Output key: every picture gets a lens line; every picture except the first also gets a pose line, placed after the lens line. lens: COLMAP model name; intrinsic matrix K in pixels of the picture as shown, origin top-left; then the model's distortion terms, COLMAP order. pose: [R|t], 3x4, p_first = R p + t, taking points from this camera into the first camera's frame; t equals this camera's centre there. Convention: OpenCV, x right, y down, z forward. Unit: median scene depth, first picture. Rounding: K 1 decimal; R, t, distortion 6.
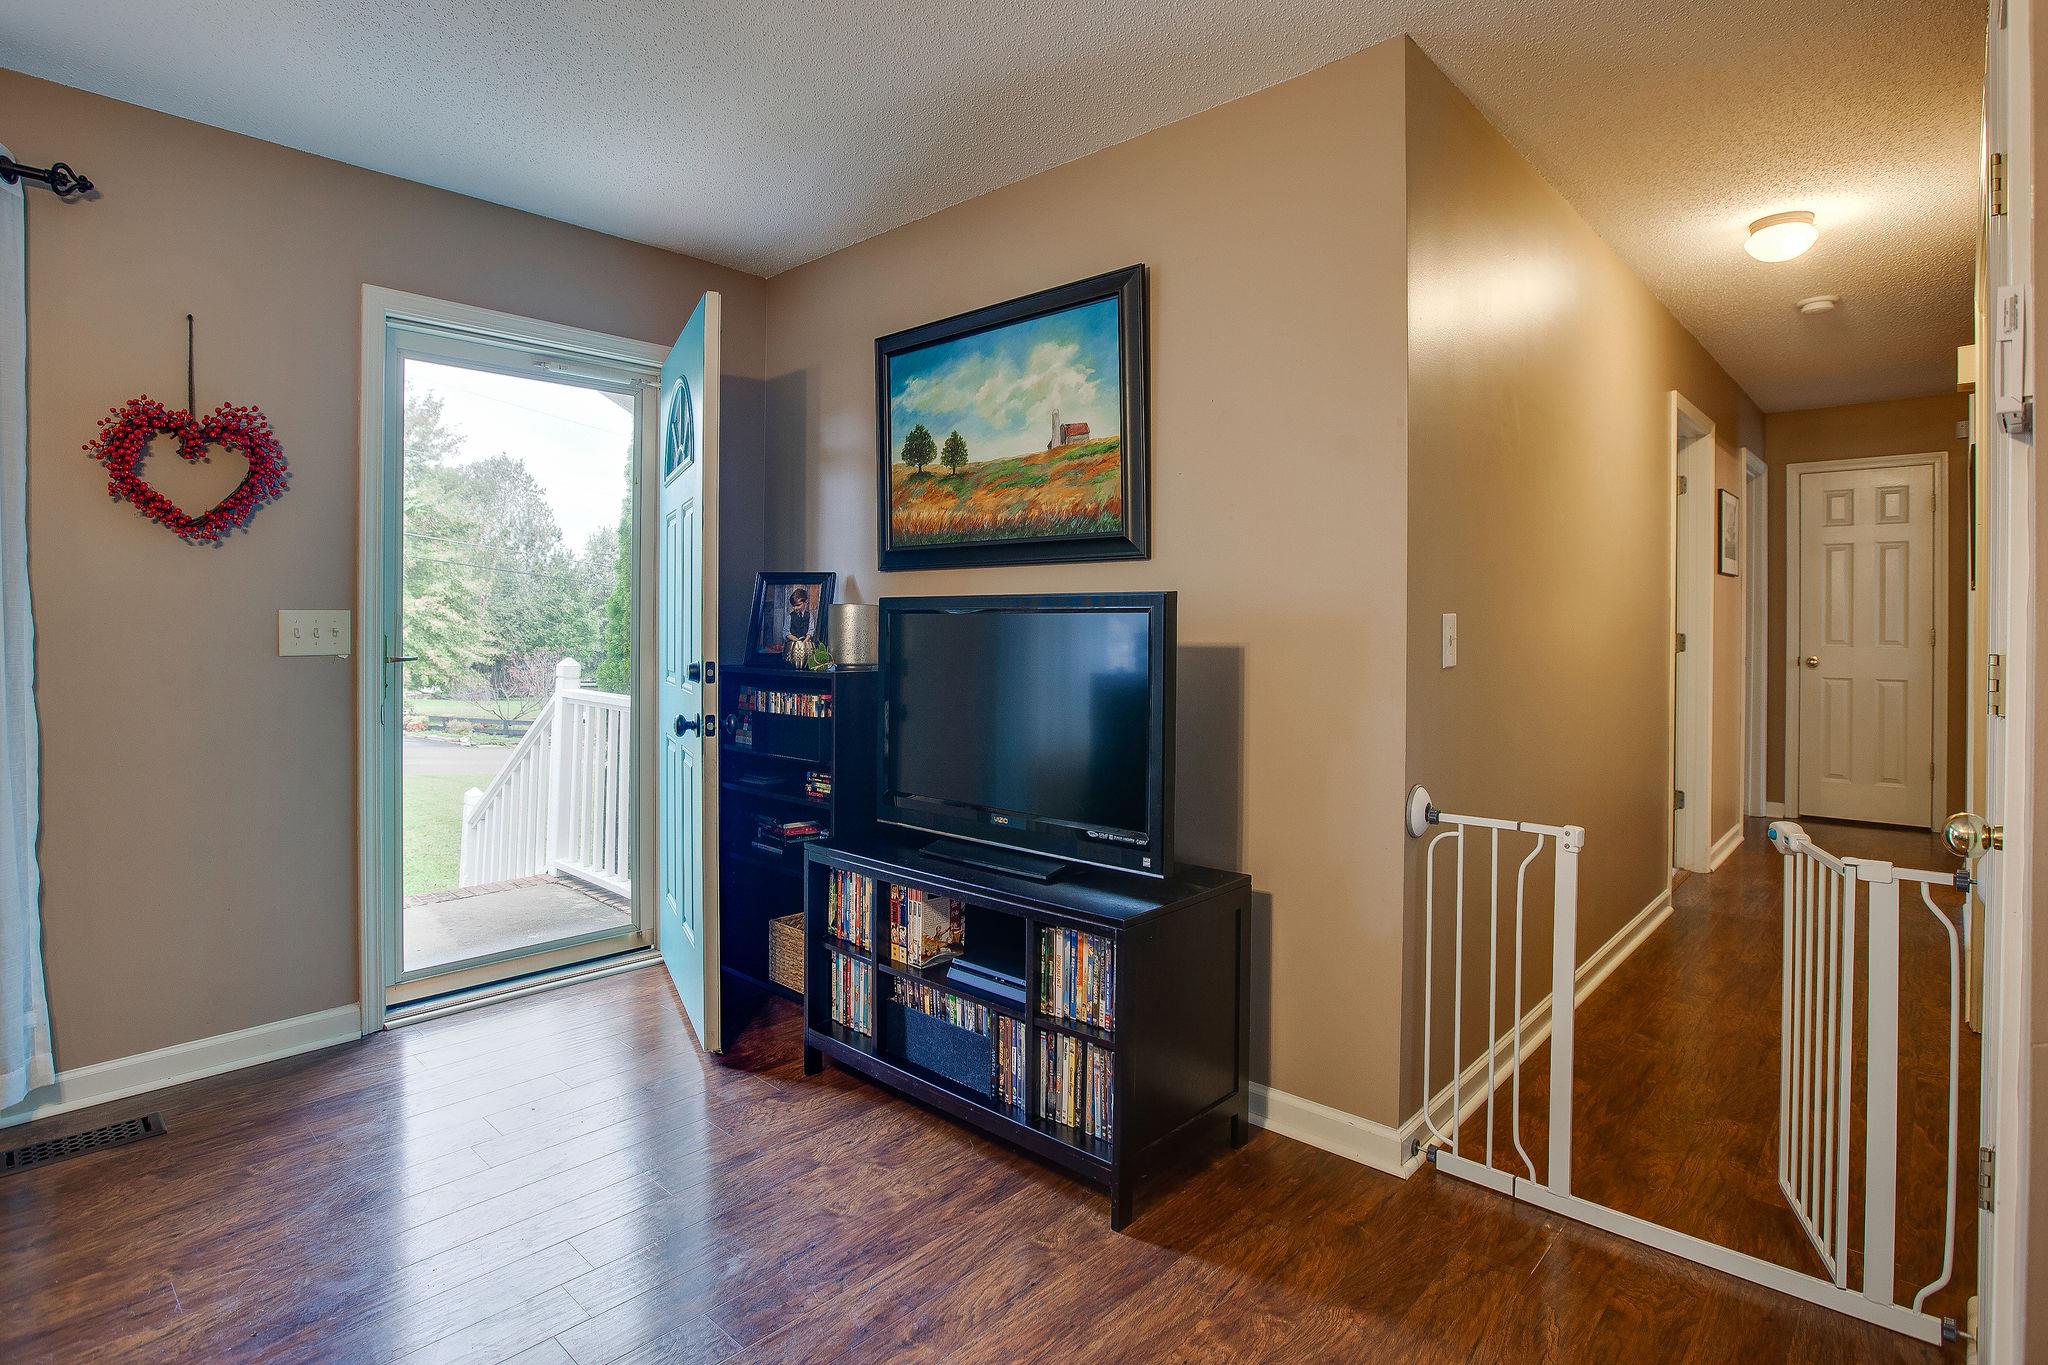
lens RADIAL K [[1048.0, 0, 1041.8], [0, 1048.0, 625.8], [0, 0, 1]] dist [-0.047552, 0.014373]
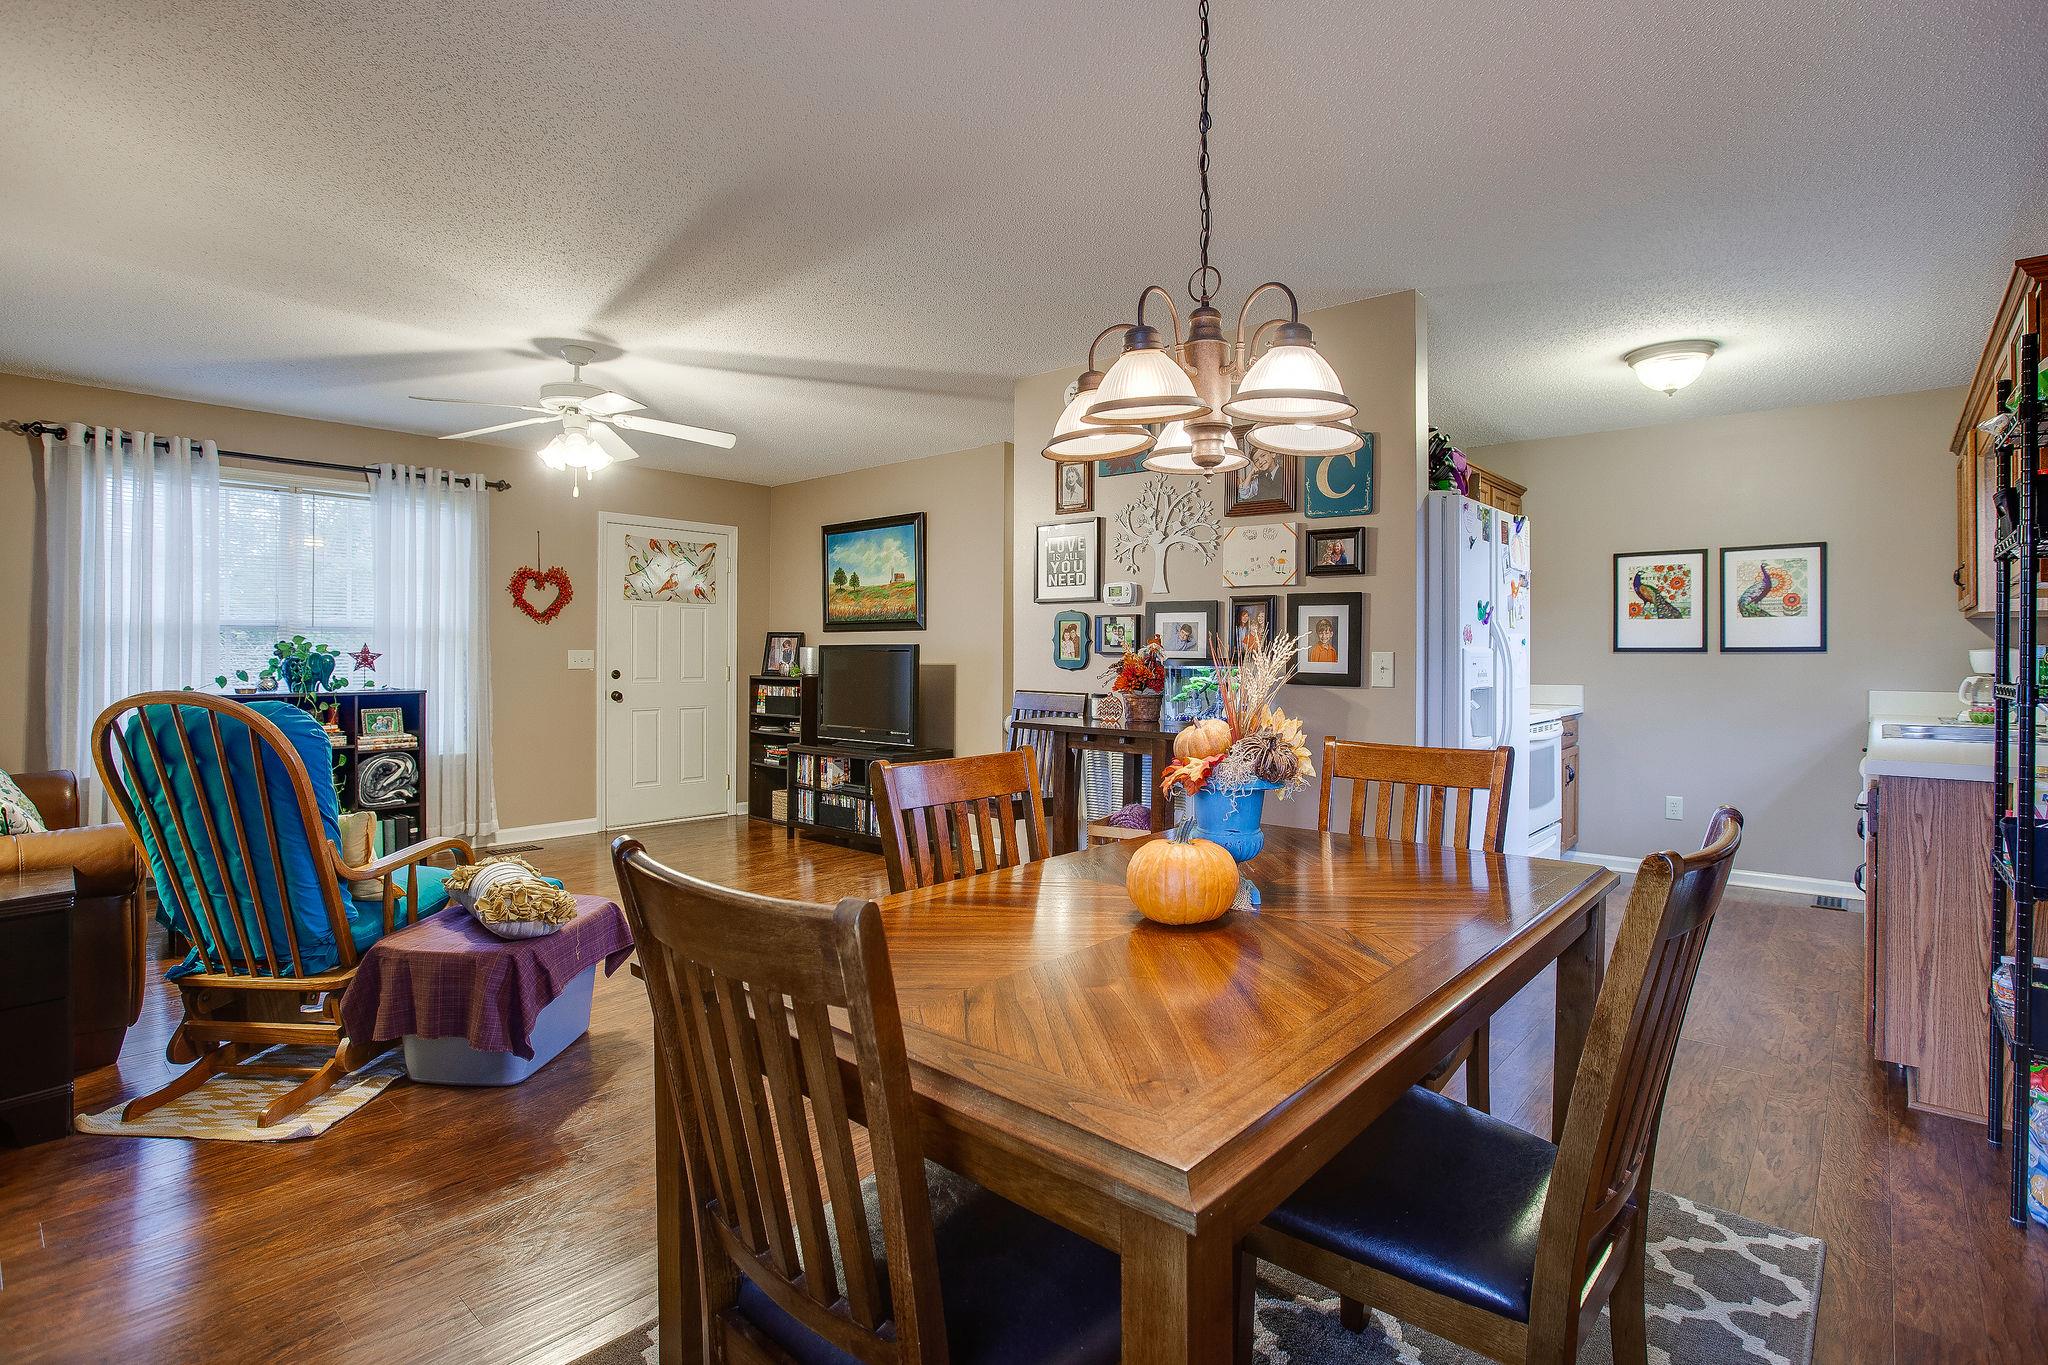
lens RADIAL K [[1005.3, 0, 1017.7], [0, 1005.3, 653.4], [0, 0, 1]] dist [-0.002066, 0.000185]
pose [[0.999951, 0.002185, -0.009671, 0.327974], [-0.002264, 0.999965, -0.008094, 0.009853], [0.009653, 0.008115, 0.999920, -1.324211]]
